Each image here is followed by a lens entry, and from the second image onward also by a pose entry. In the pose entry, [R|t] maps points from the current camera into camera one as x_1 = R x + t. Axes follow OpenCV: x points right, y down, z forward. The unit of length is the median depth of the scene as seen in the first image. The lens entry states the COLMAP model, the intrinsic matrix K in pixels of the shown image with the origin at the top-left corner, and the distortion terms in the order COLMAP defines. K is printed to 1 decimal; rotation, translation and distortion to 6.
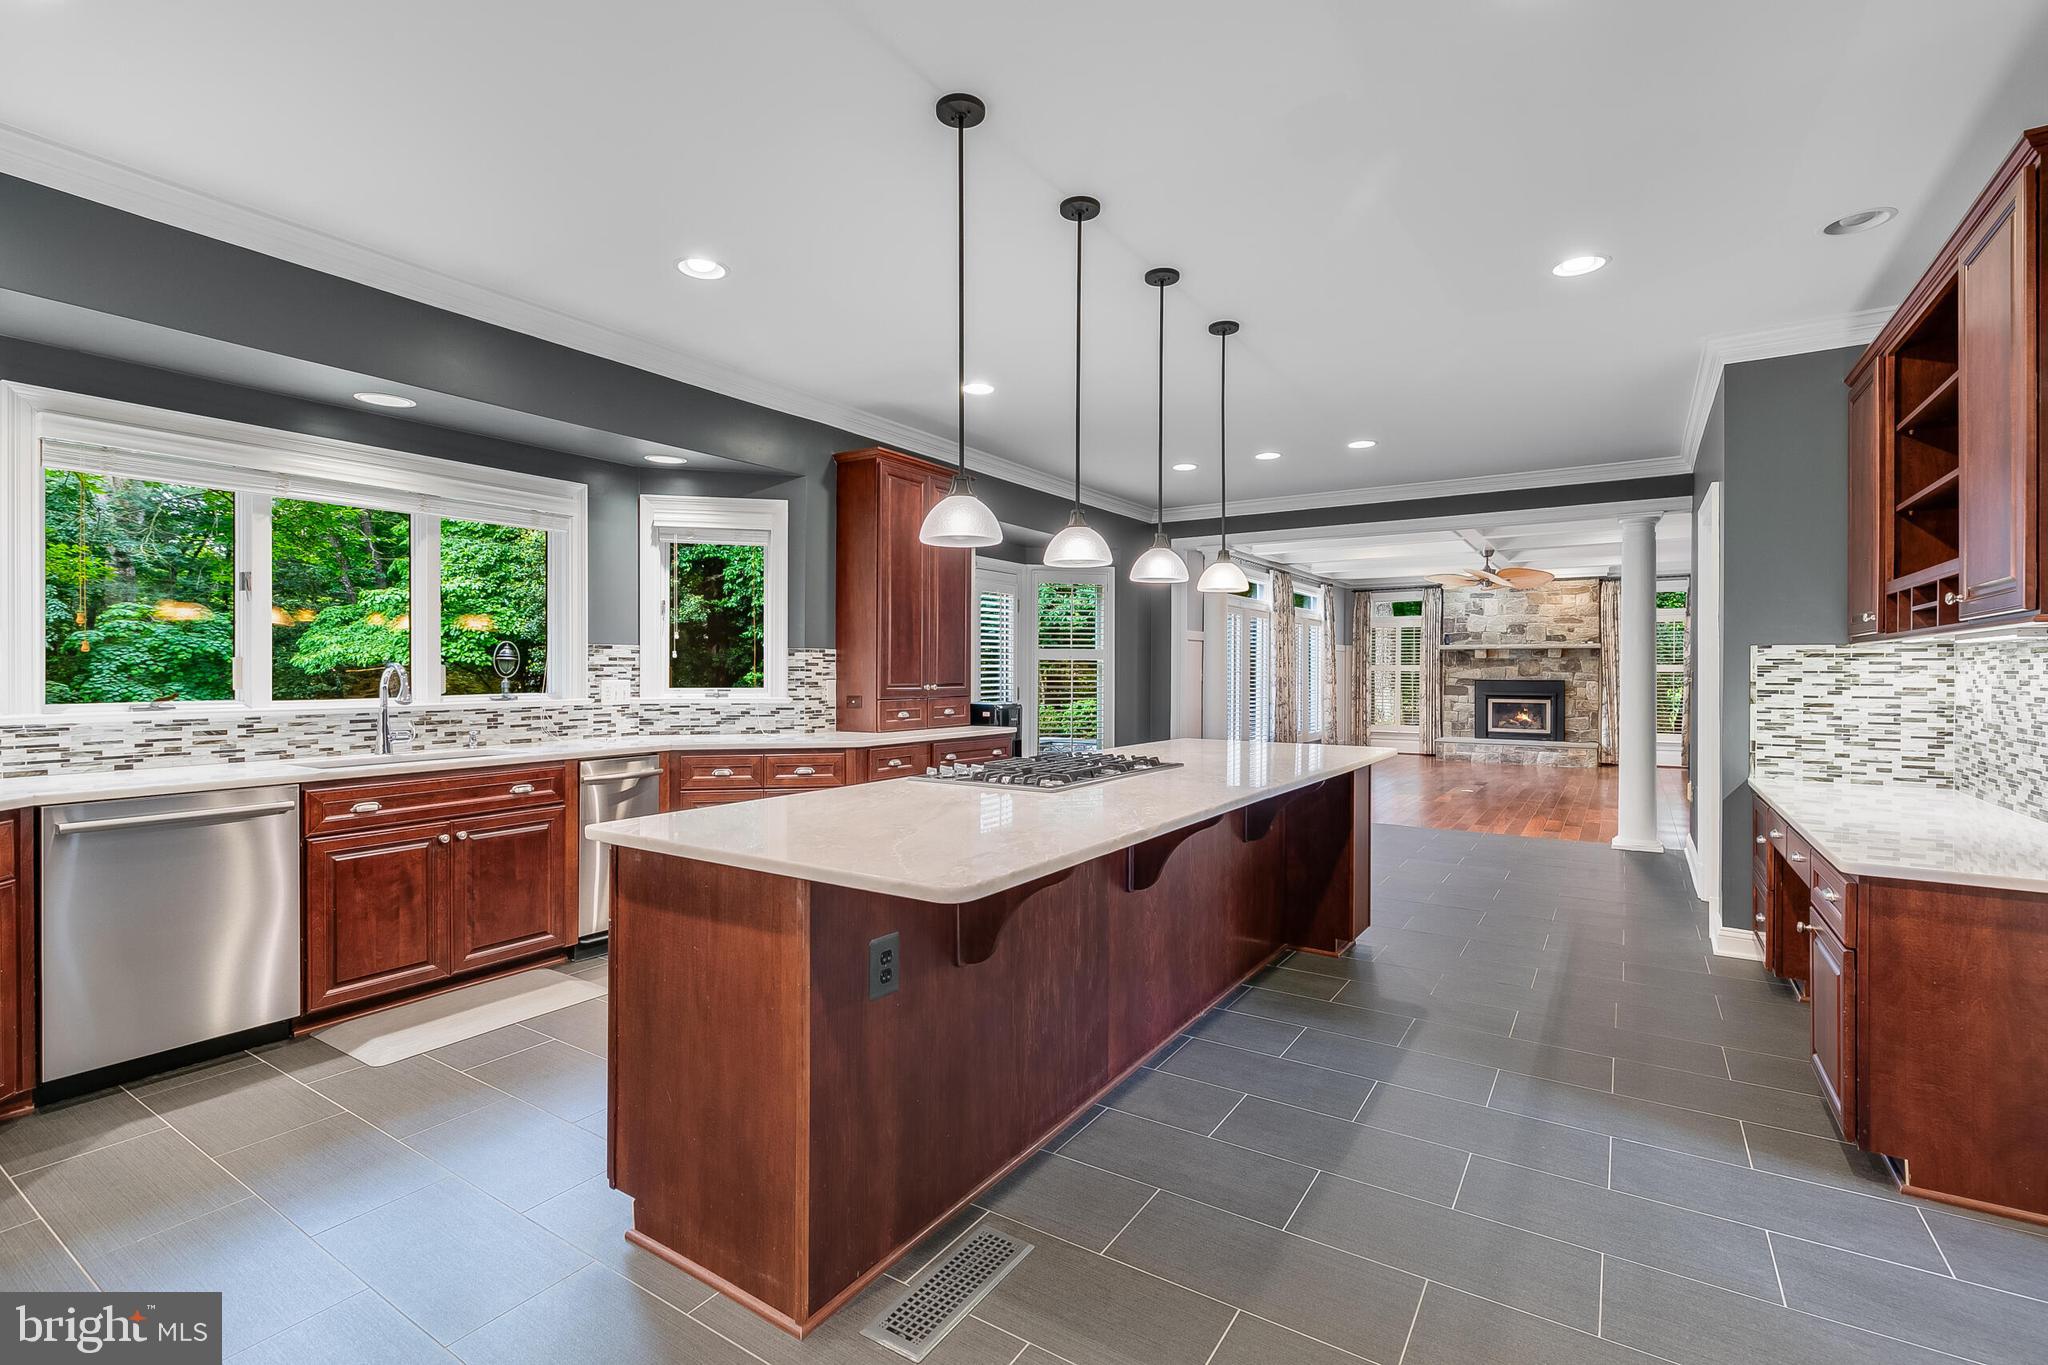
lens RADIAL K [[918.0, 0, 1021.4], [0, 918.0, 683.9], [0, 0, 1]] dist [0.005488, 0.000204]
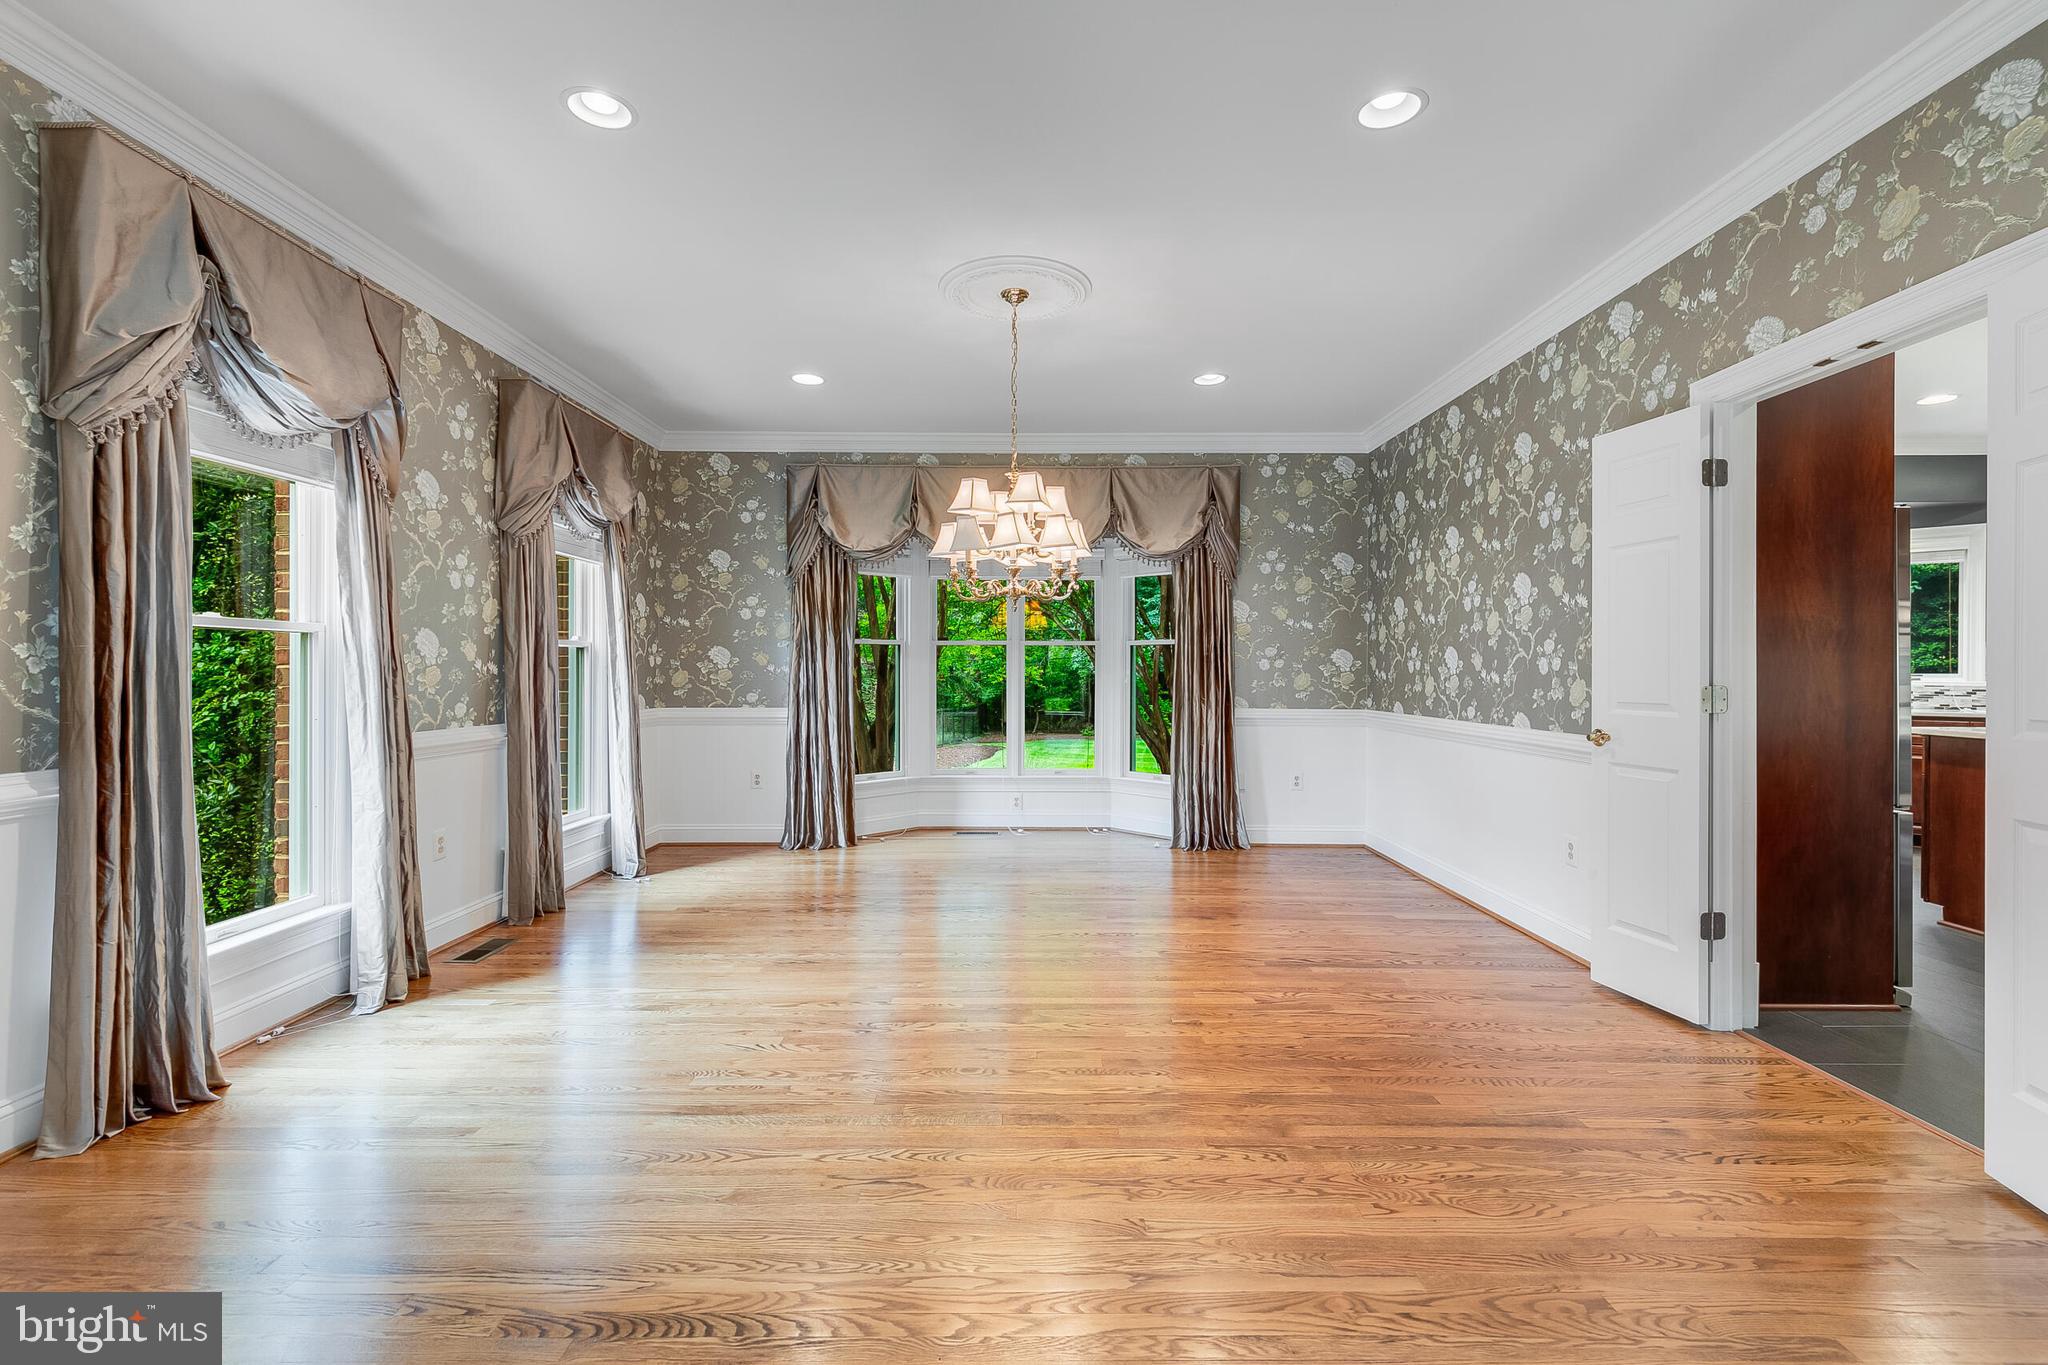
lens RADIAL K [[918.0, 0, 1023.6], [0, 918.0, 680.1], [0, 0, 1]] dist [0.005488, 0.000204]
pose [[0.545605, -0.003917, -0.838034, 0.094854], [-0.001893, 0.999981, -0.005906, 0.027146], [0.838041, 0.004808, 0.545587, -0.889999]]
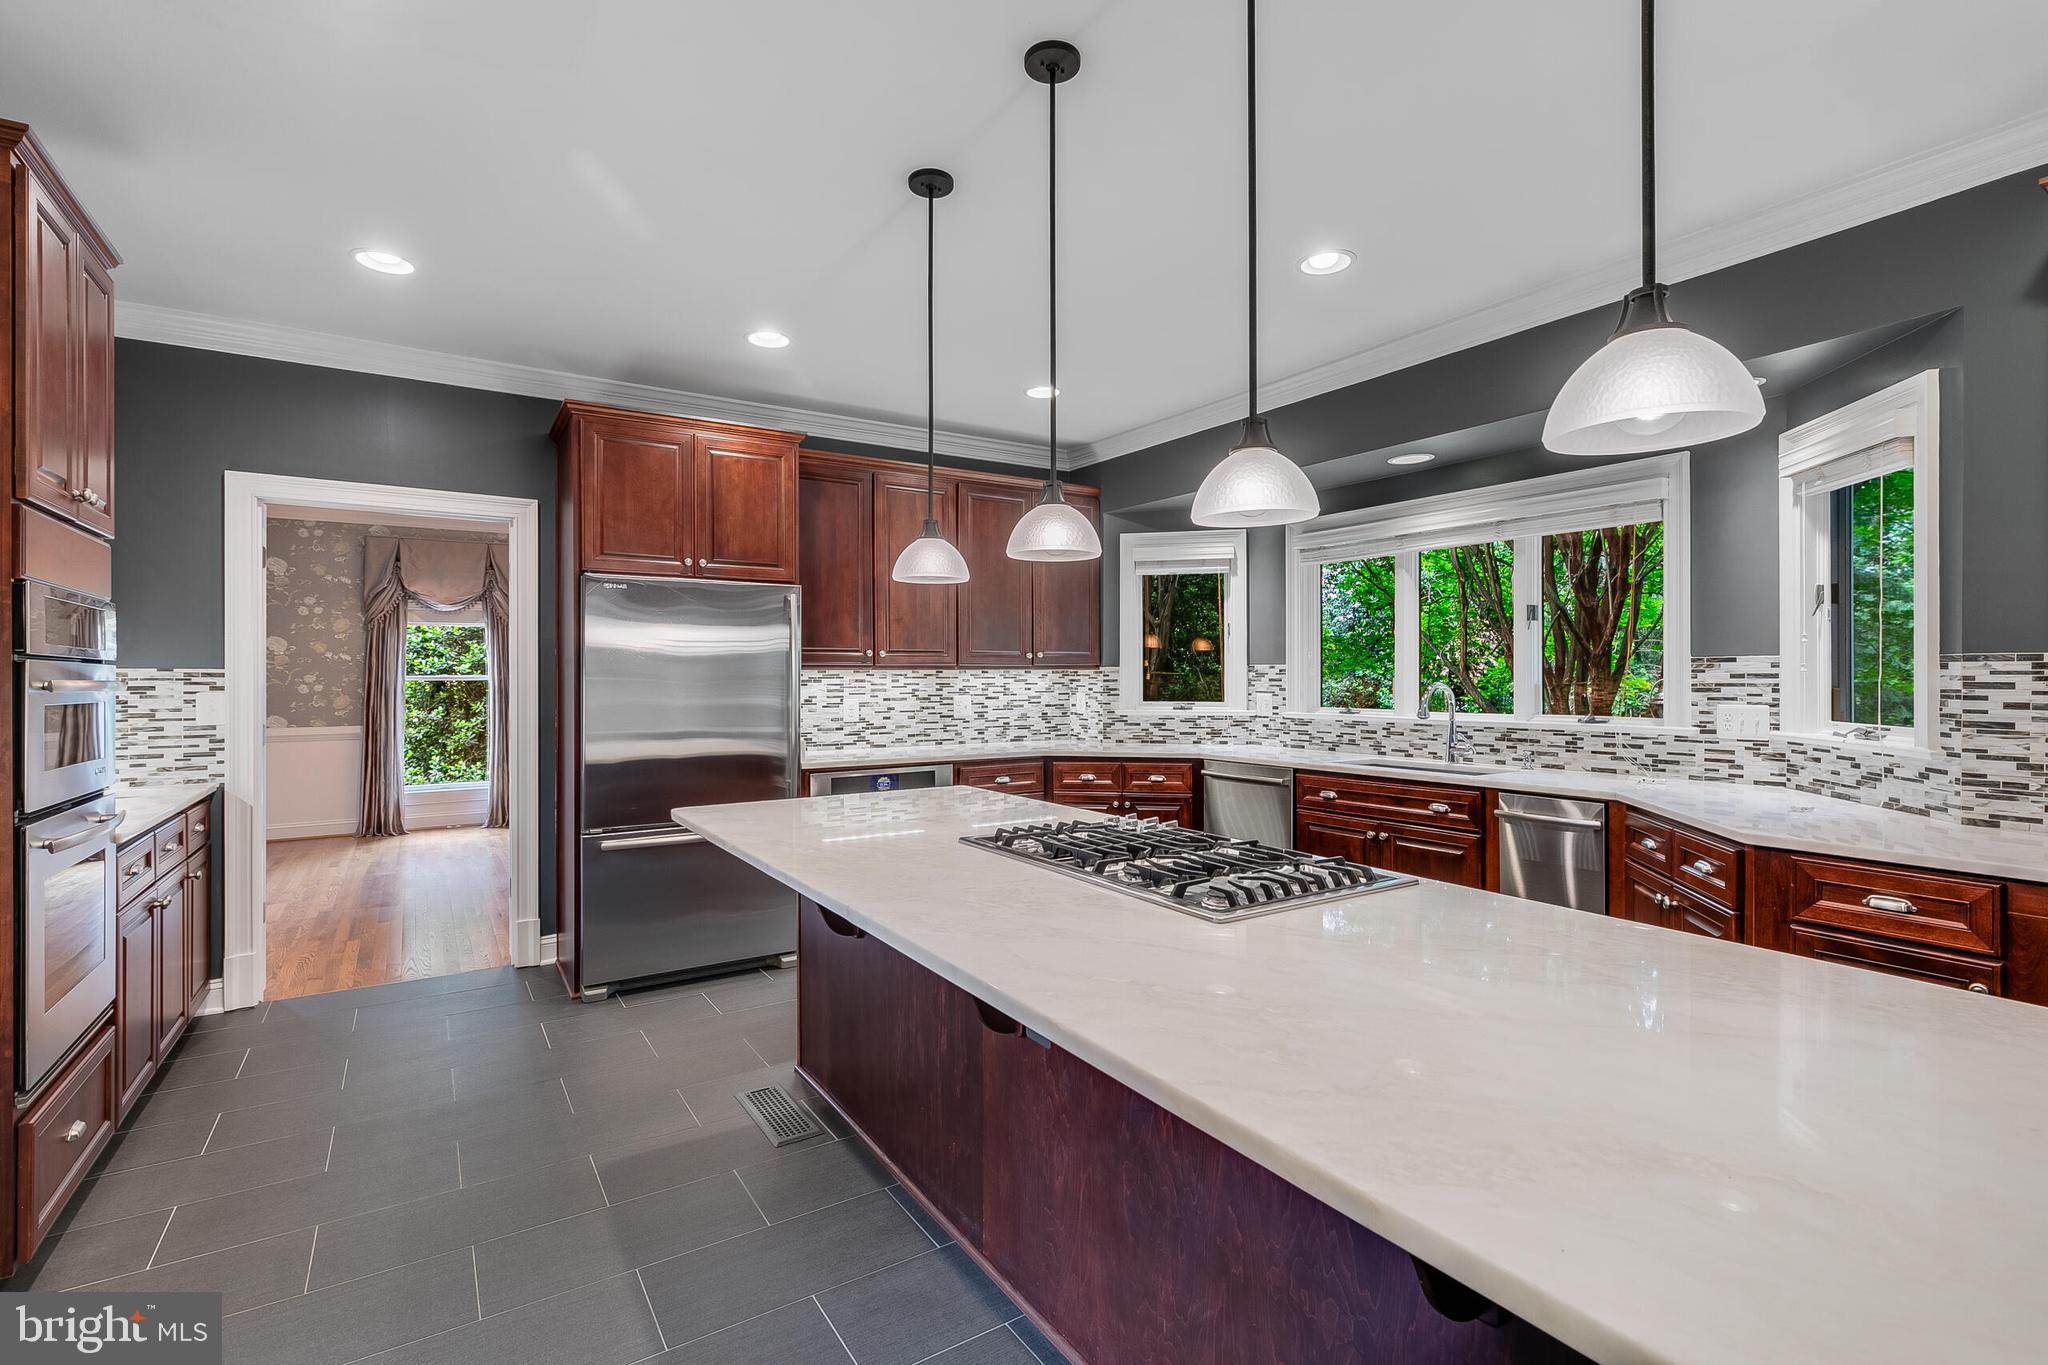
lens RADIAL K [[918.0, 0, 1015.6], [0, 918.0, 671.4], [0, 0, 1]] dist [0.005488, 0.000204]
pose [[-0.398419, -0.005416, -0.917187, 0.494027], [-0.014297, 0.999898, 0.000307, -0.025168], [0.917092, 0.013236, -0.398456, 0.843788]]
